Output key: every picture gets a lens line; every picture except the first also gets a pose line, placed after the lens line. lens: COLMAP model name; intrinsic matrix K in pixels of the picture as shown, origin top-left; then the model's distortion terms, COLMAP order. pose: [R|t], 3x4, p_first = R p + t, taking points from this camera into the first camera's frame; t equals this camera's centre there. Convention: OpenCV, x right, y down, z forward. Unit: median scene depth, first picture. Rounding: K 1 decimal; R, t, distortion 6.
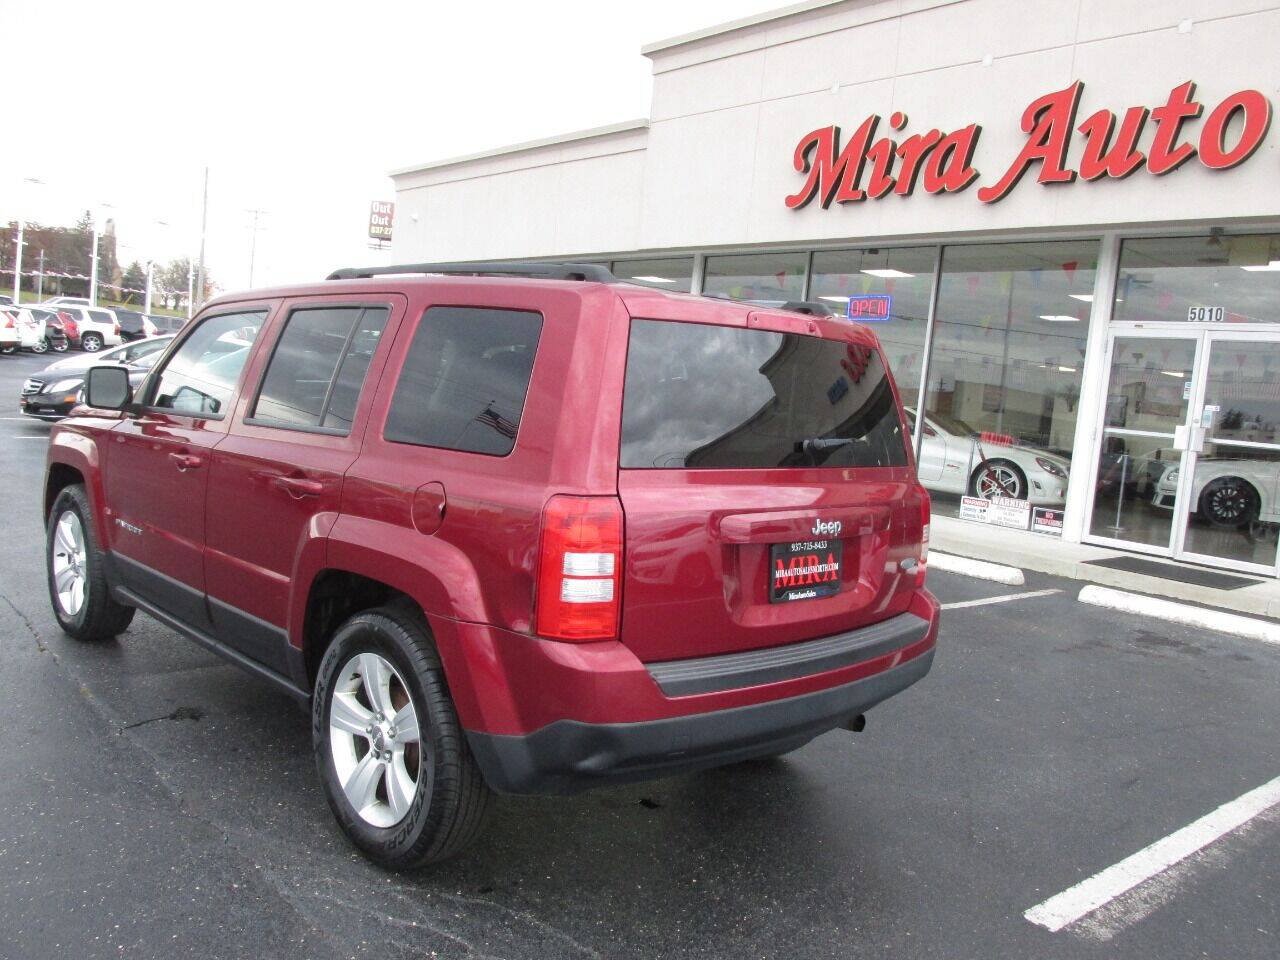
lens RADIAL K [[1066.7, 0, 649.6], [0, 1066.7, 477.9], [0, 0, 1]] dist [-0.035187, 0.004999]
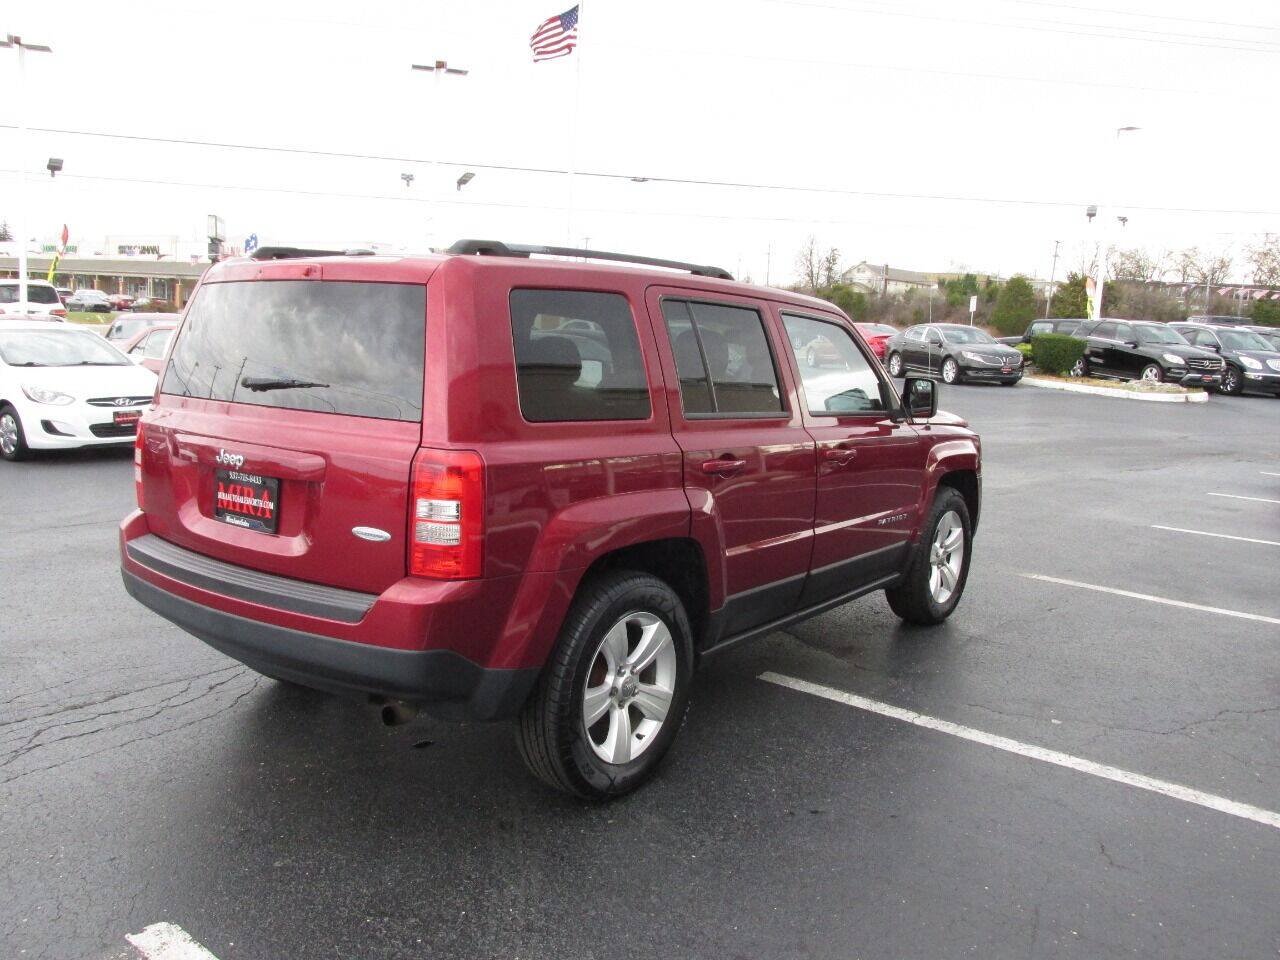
lens RADIAL K [[1066.7, 0, 645.2], [0, 1066.7, 467.9], [0, 0, 1]] dist [-0.035187, 0.004999]
pose [[0.161183, 0.056339, -0.985315, 1.099678], [-0.123302, 0.991697, 0.036533, -0.029706], [0.979192, 0.115602, 0.166792, 1.056893]]
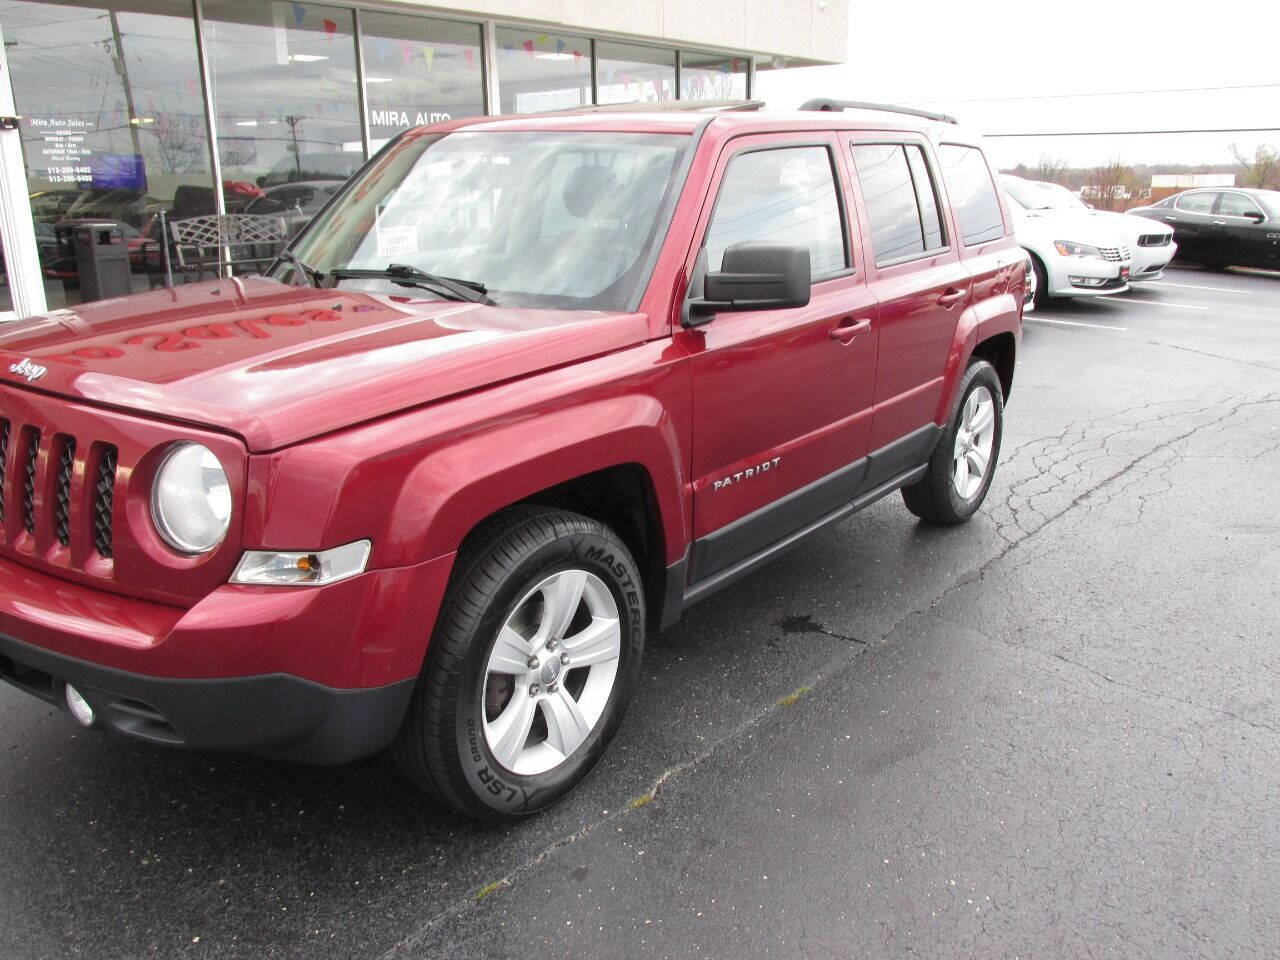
lens RADIAL K [[1066.7, 0, 648.1], [0, 1066.7, 487.6], [0, 0, 1]] dist [-0.035187, 0.004999]
pose [[-0.149987, -0.365243, 0.918750, -1.435979], [0.079014, 0.921861, 0.379379, -0.276666], [-0.985526, 0.129496, -0.109408, 1.450499]]
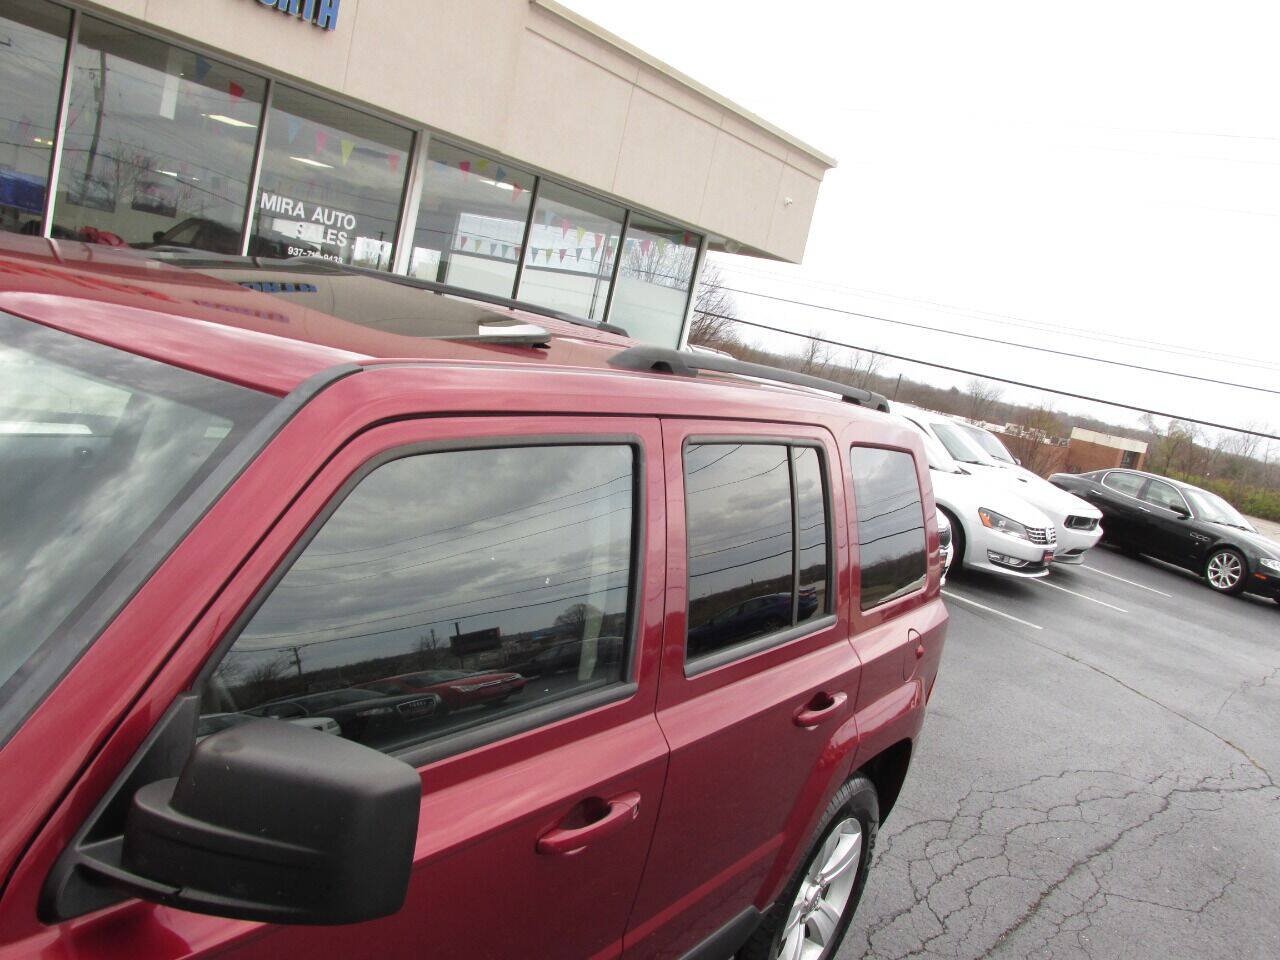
lens RADIAL K [[1066.7, 0, 643.4], [0, 1066.7, 483.2], [0, 0, 1]] dist [-0.035187, 0.004999]
pose [[-0.159256, -0.273144, 0.948699, -0.928305], [-0.152356, 0.956251, 0.249743, -0.296821], [-0.975410, -0.104767, -0.193903, 1.225614]]
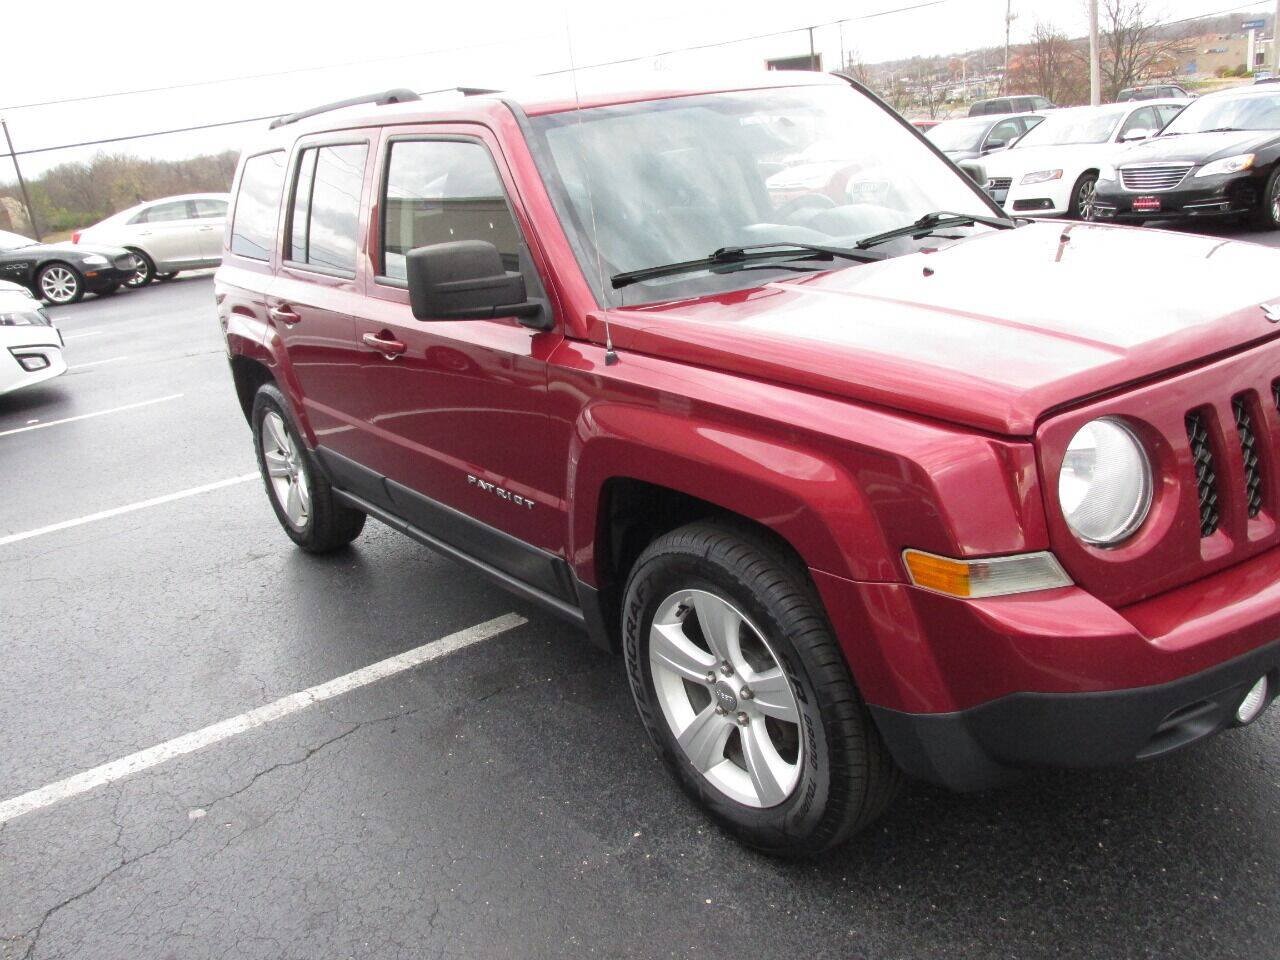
lens RADIAL K [[1066.7, 0, 649.2], [0, 1066.7, 480.0], [0, 0, 1]] dist [-0.035187, 0.004999]
pose [[-0.991322, -0.018258, 0.130179, -0.468475], [0.038018, 0.908166, 0.416880, -0.296209], [-0.125836, 0.418211, -0.899591, 2.366382]]
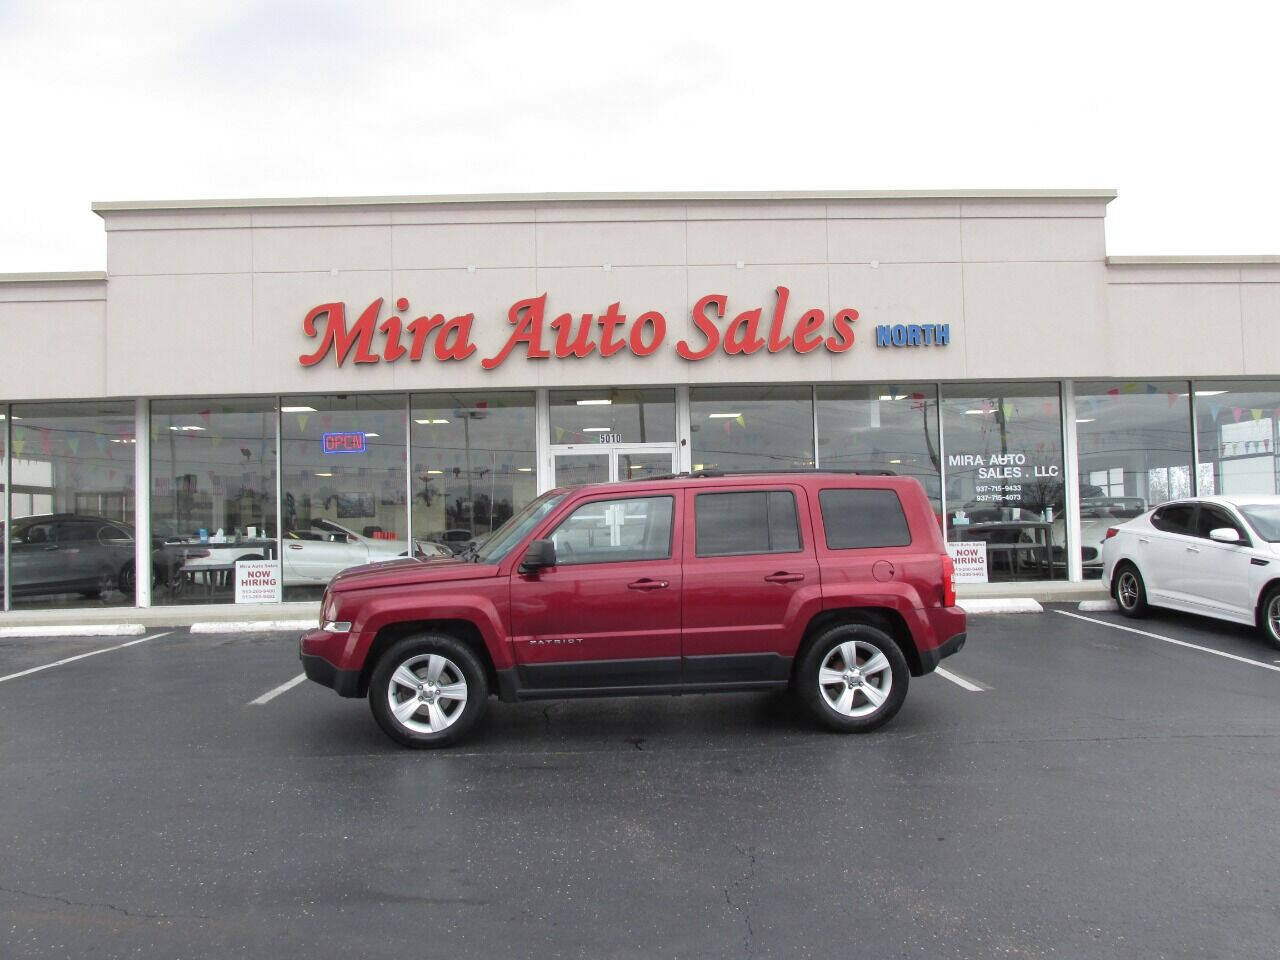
lens RADIAL K [[1066.7, 0, 644.0], [0, 1066.7, 480.8], [0, 0, 1]] dist [-0.035187, 0.004999]
pose [[0.626890, -0.082408, 0.774737, -2.032630], [0.145698, 0.989248, -0.012668, -0.189820], [-0.765363, 0.120820, 0.632156, -0.141276]]
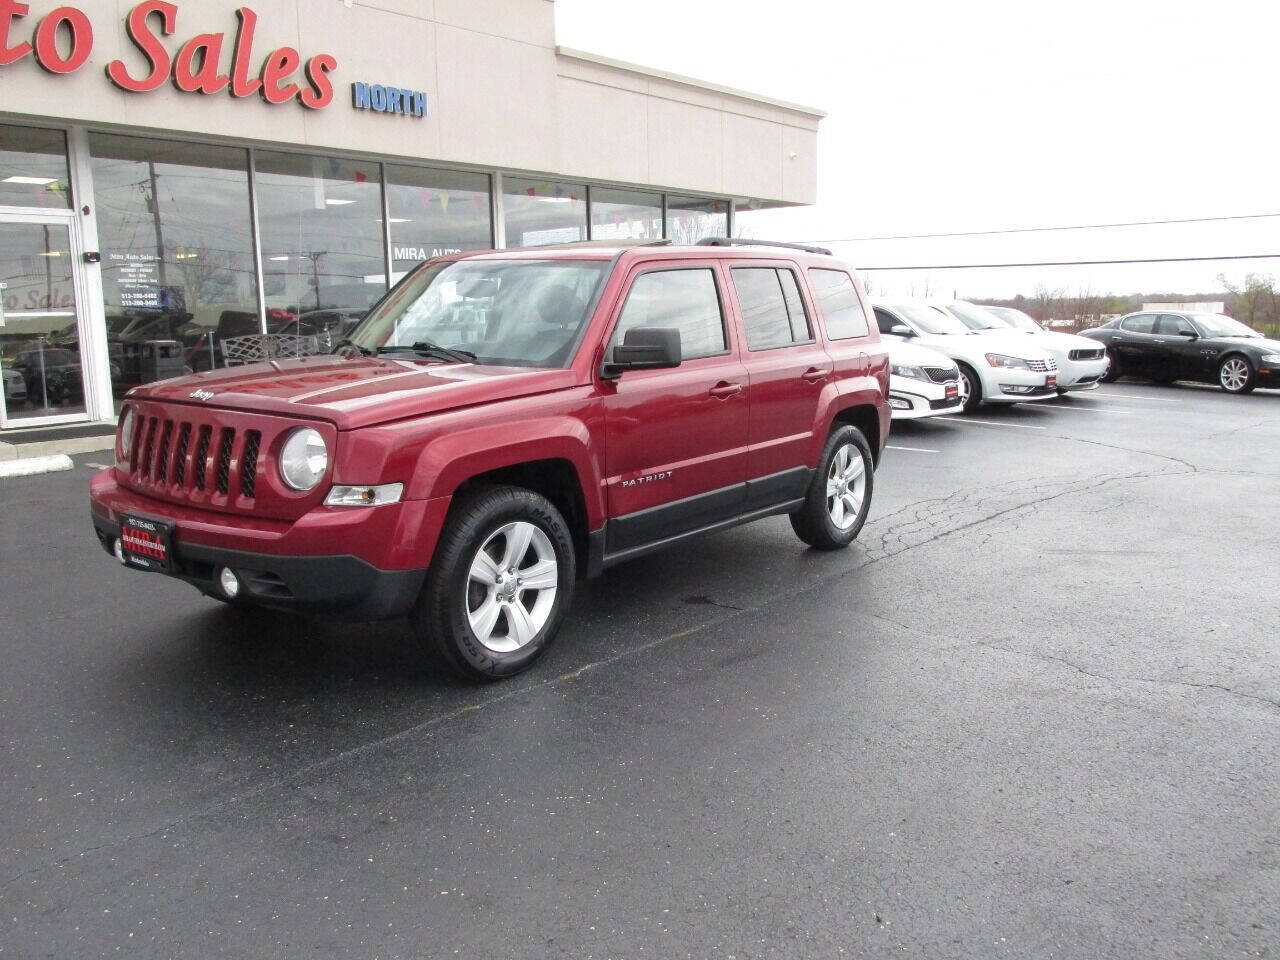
lens RADIAL K [[1066.7, 0, 647.1], [0, 1066.7, 484.1], [0, 0, 1]] dist [-0.035187, 0.004999]
pose [[-0.142048, -0.251170, 0.957463, -1.913976], [0.083847, 0.960742, 0.264469, -0.292240], [-0.986302, 0.117847, -0.115412, 1.426446]]
